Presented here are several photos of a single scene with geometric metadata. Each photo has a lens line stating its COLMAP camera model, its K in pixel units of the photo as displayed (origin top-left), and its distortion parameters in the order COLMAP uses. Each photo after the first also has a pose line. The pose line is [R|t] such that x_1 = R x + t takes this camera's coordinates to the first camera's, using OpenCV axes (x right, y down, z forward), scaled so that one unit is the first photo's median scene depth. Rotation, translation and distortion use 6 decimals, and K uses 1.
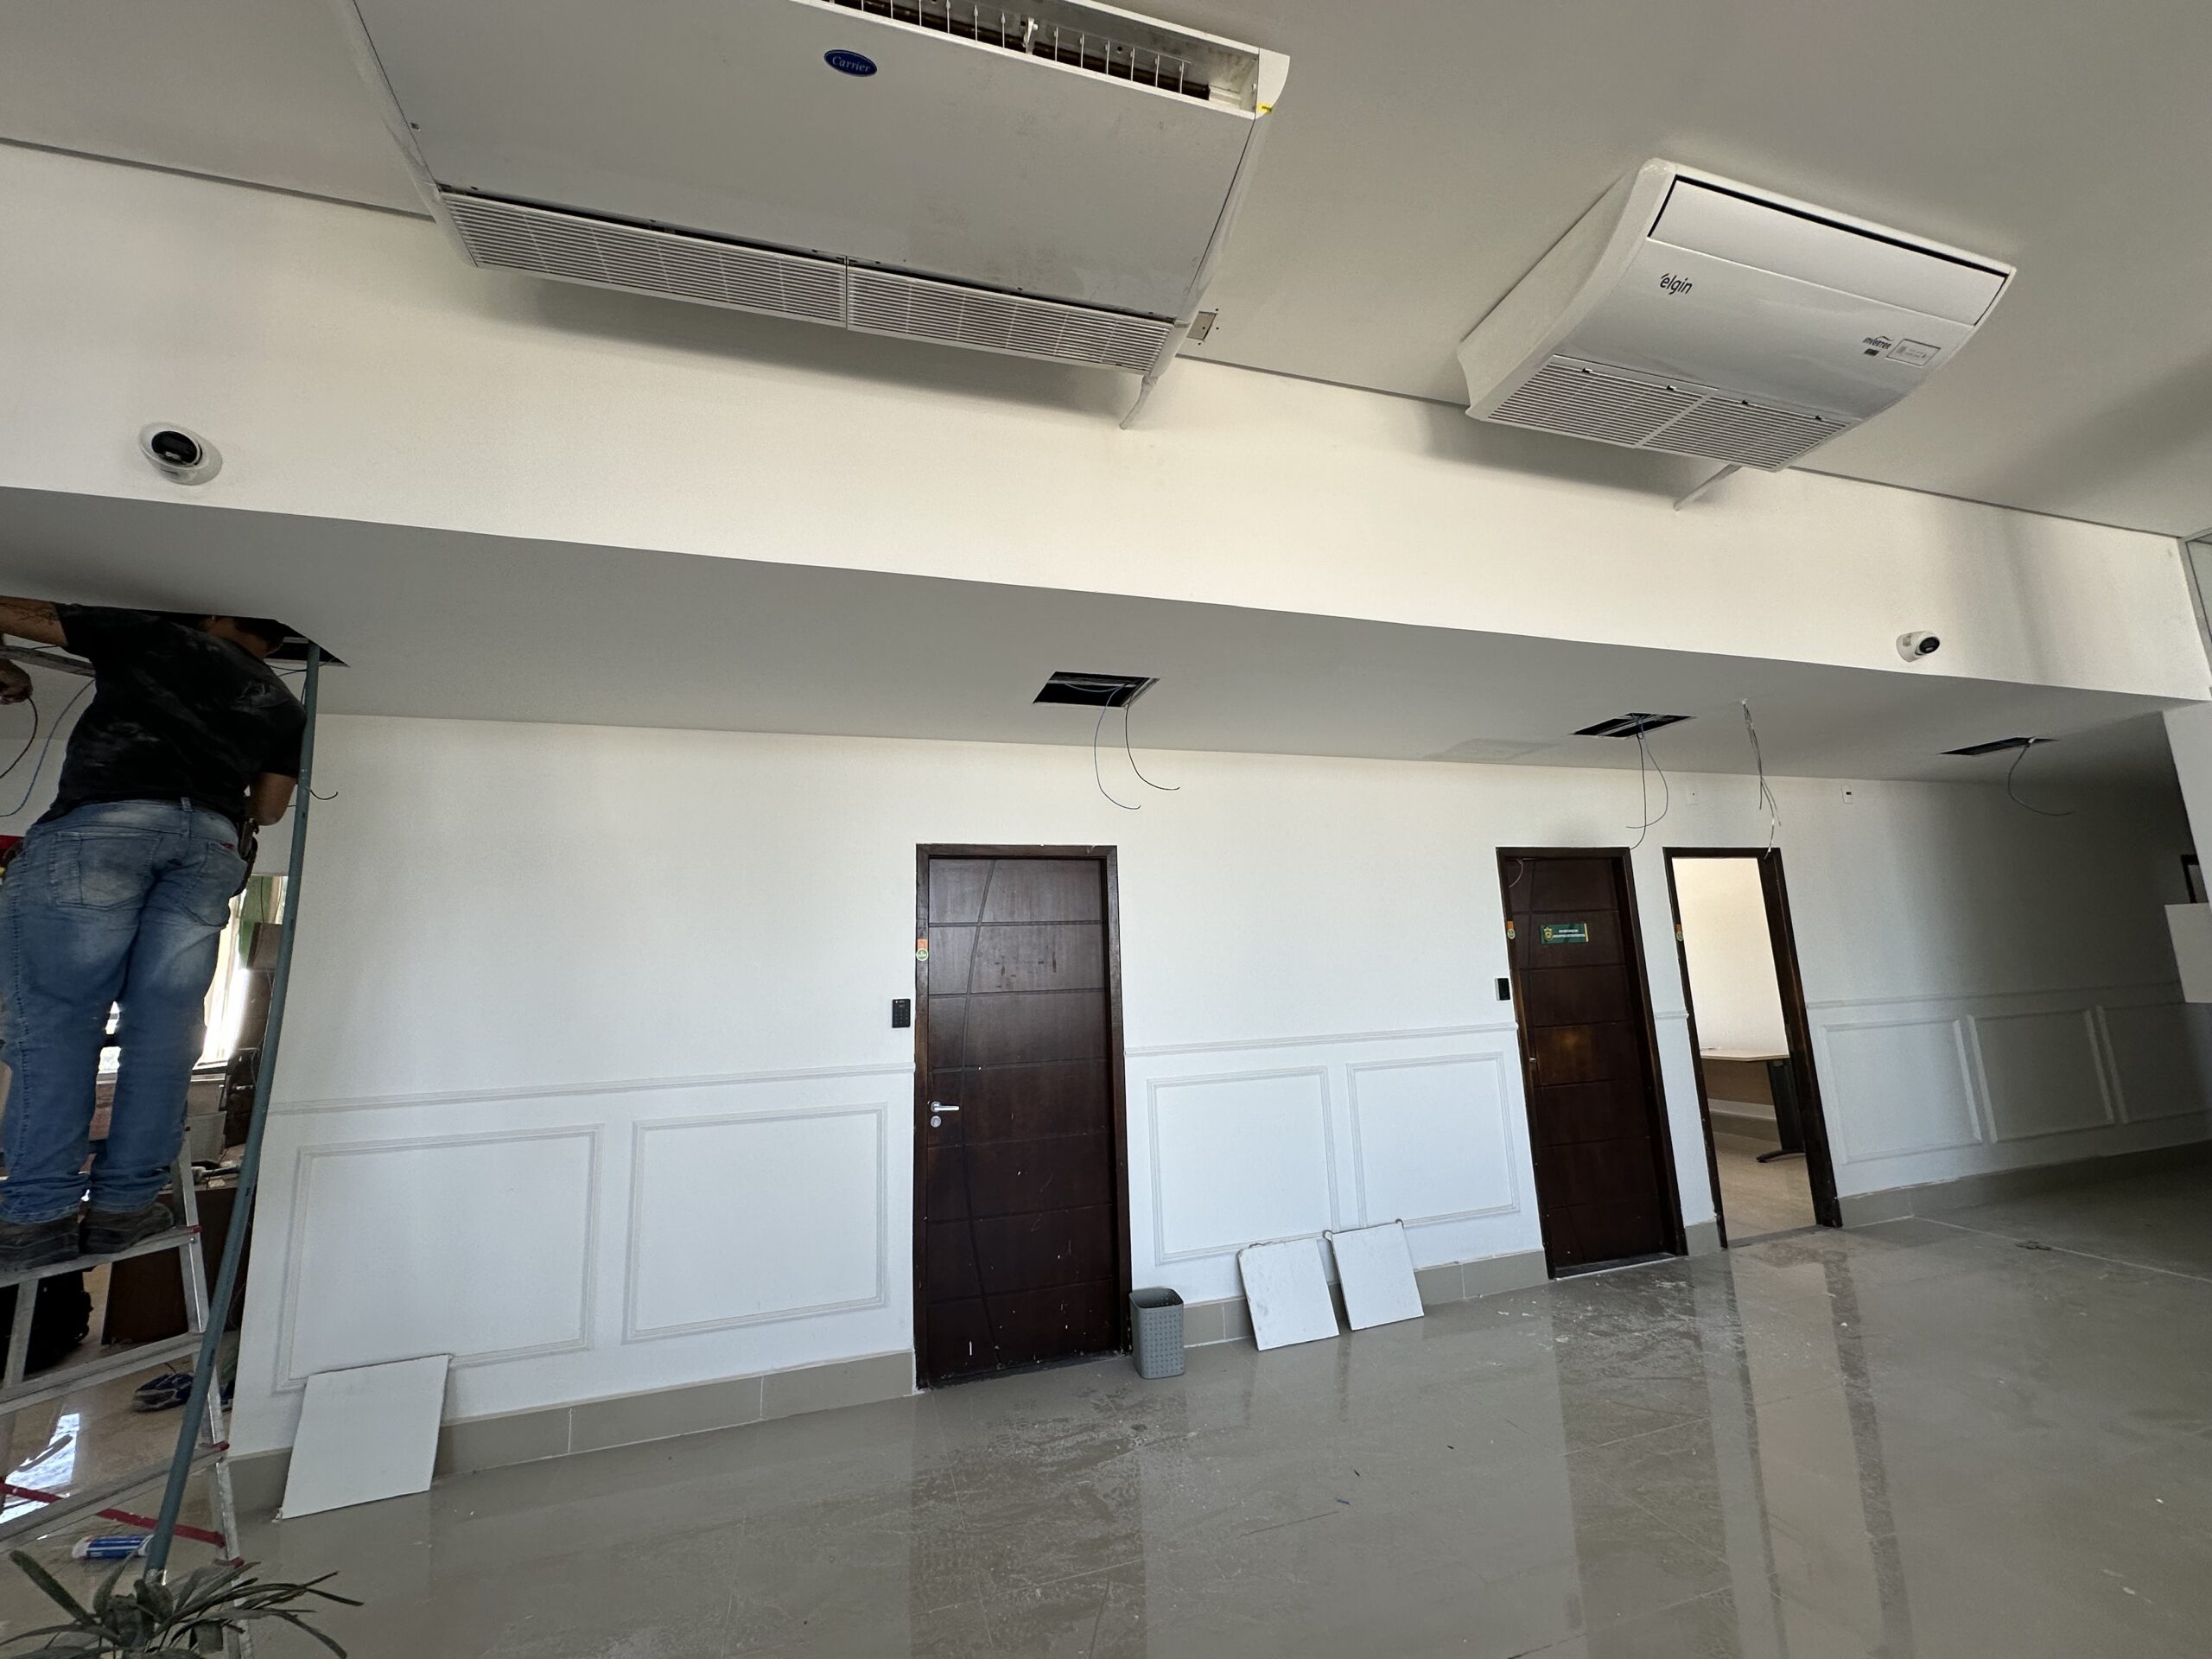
lens RADIAL K [[898.4, 0, 1112.4], [0, 898.4, 847.0], [0, 0, 1]] dist [-0.001886, -0.000278]
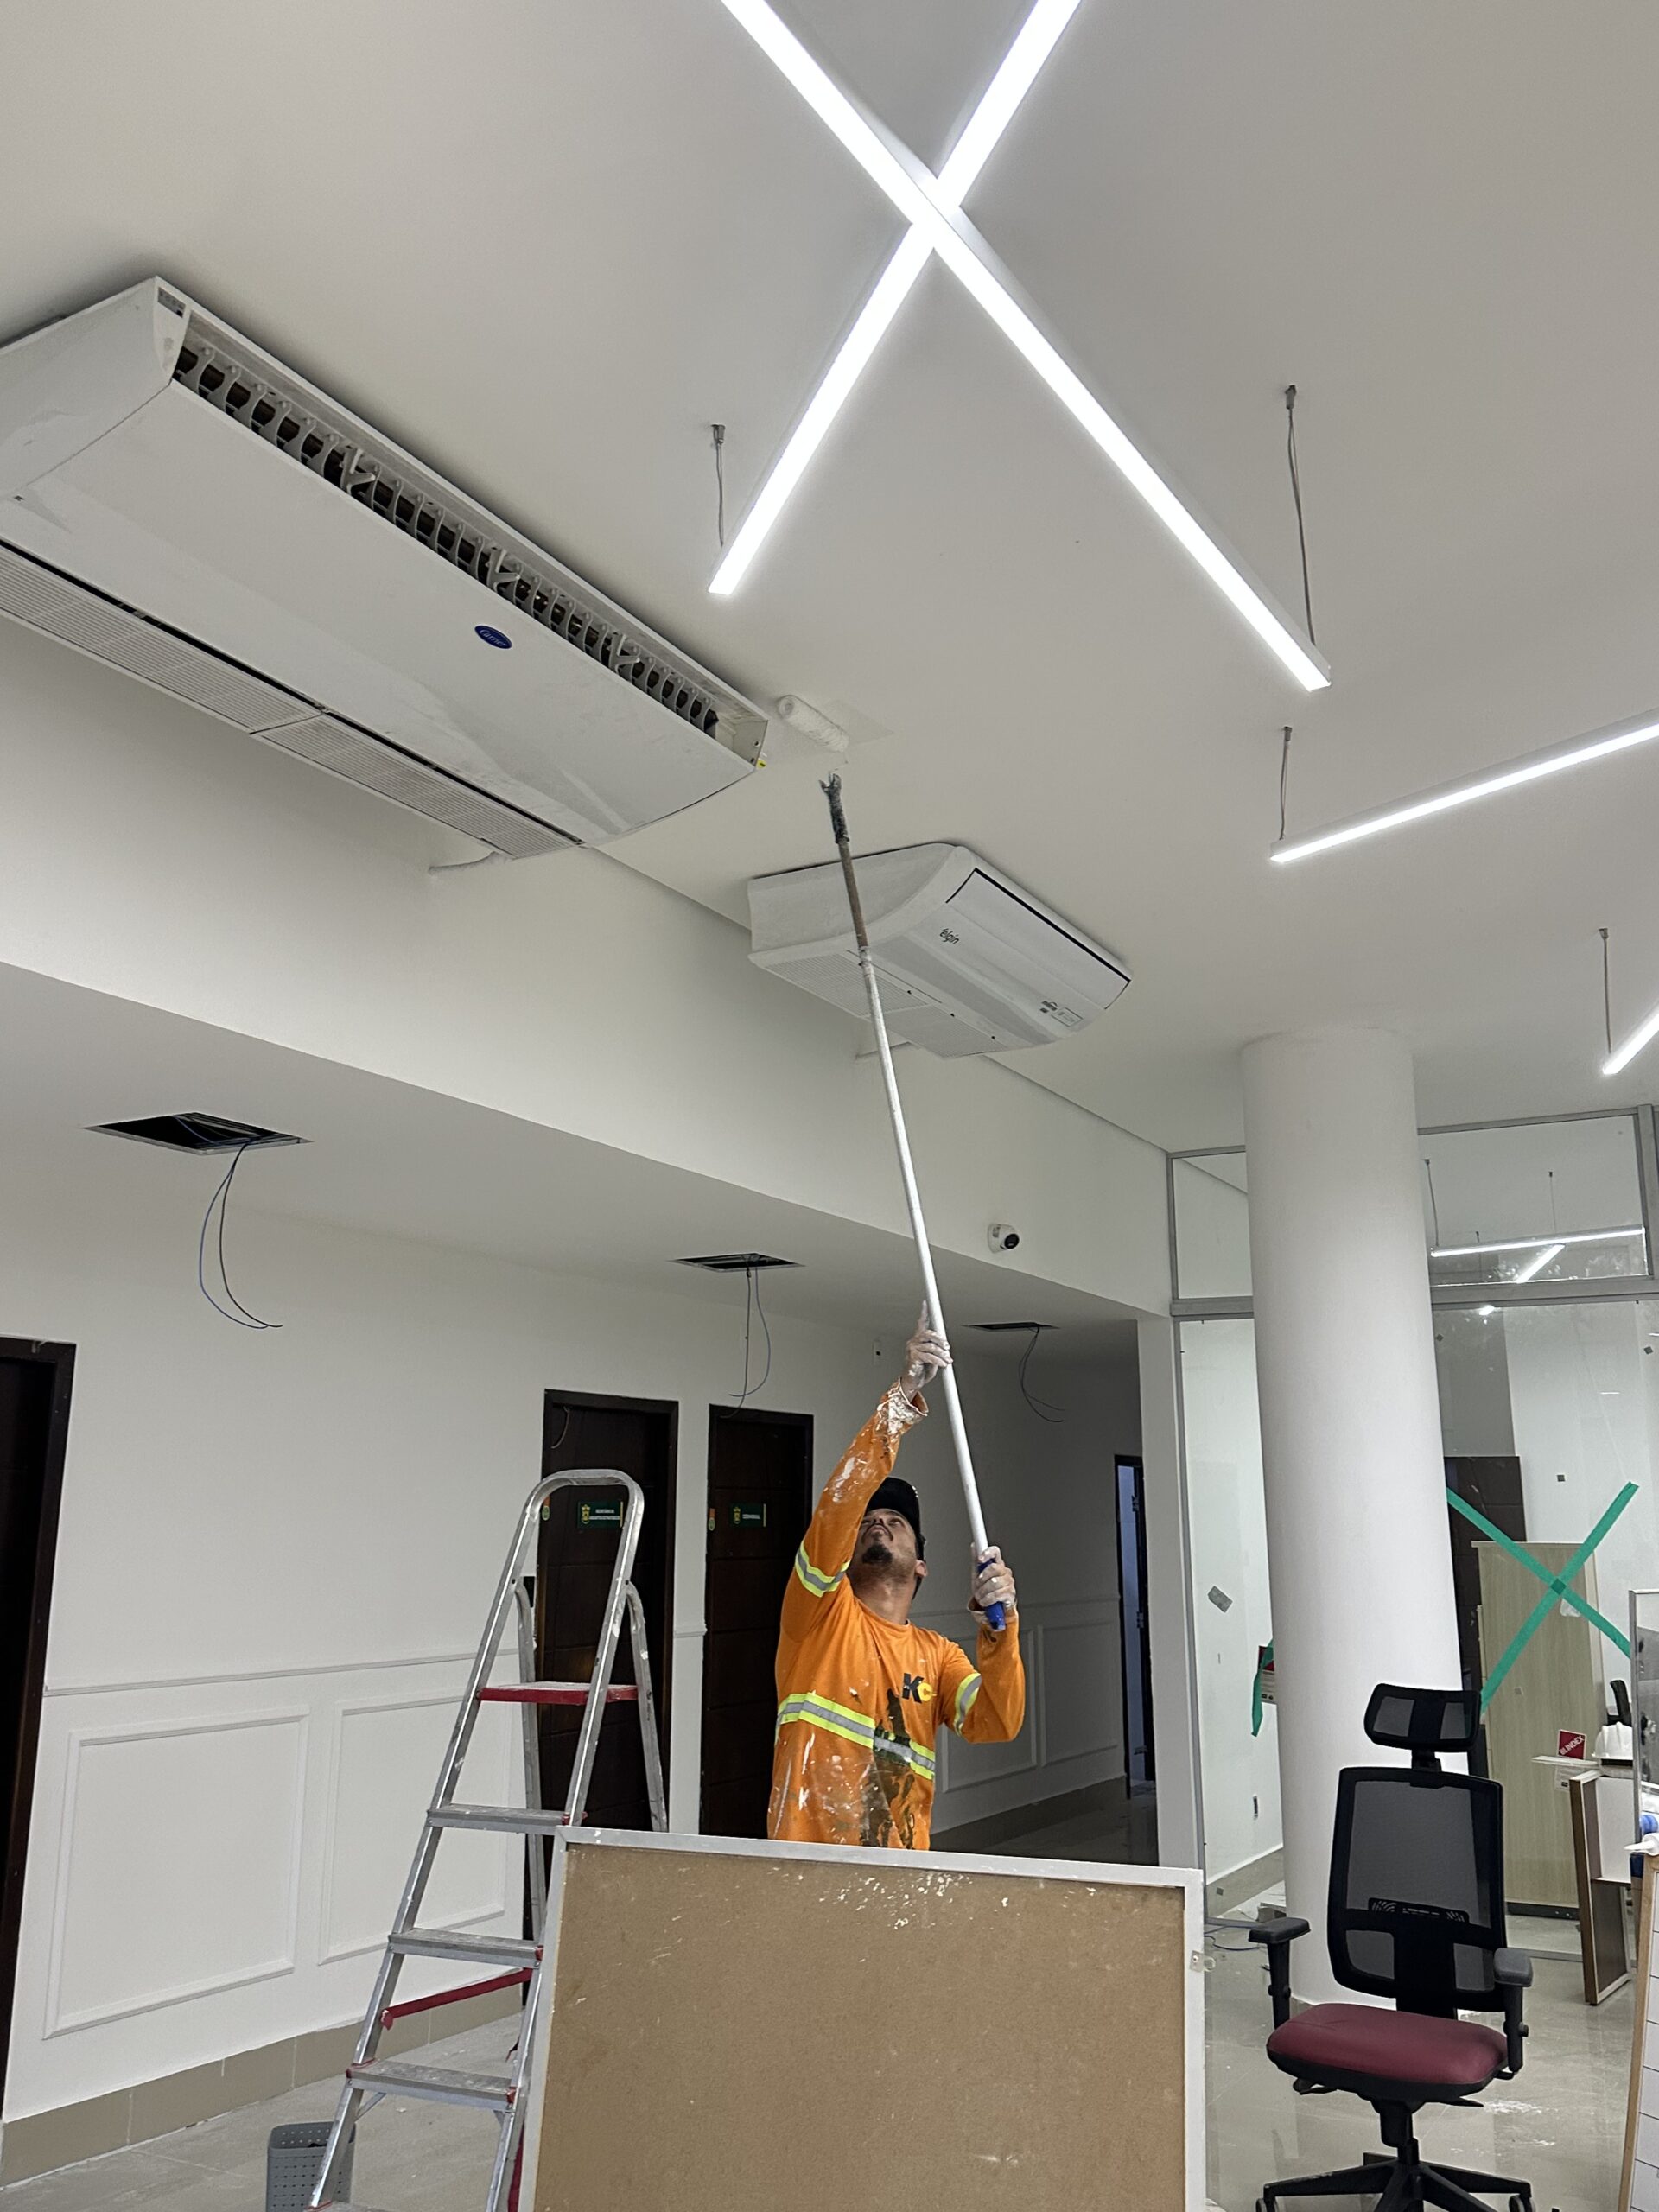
lens RADIAL K [[1885.5, 0, 824.8], [0, 1885.5, 1102.1], [0, 0, 1]] dist [0.084410, -0.000282]
pose [[0.724527, 0.190988, 0.662256, -0.642725], [-0.126355, 0.981363, -0.144779, -0.047667], [-0.677565, 0.021217, 0.735157, -0.391264]]
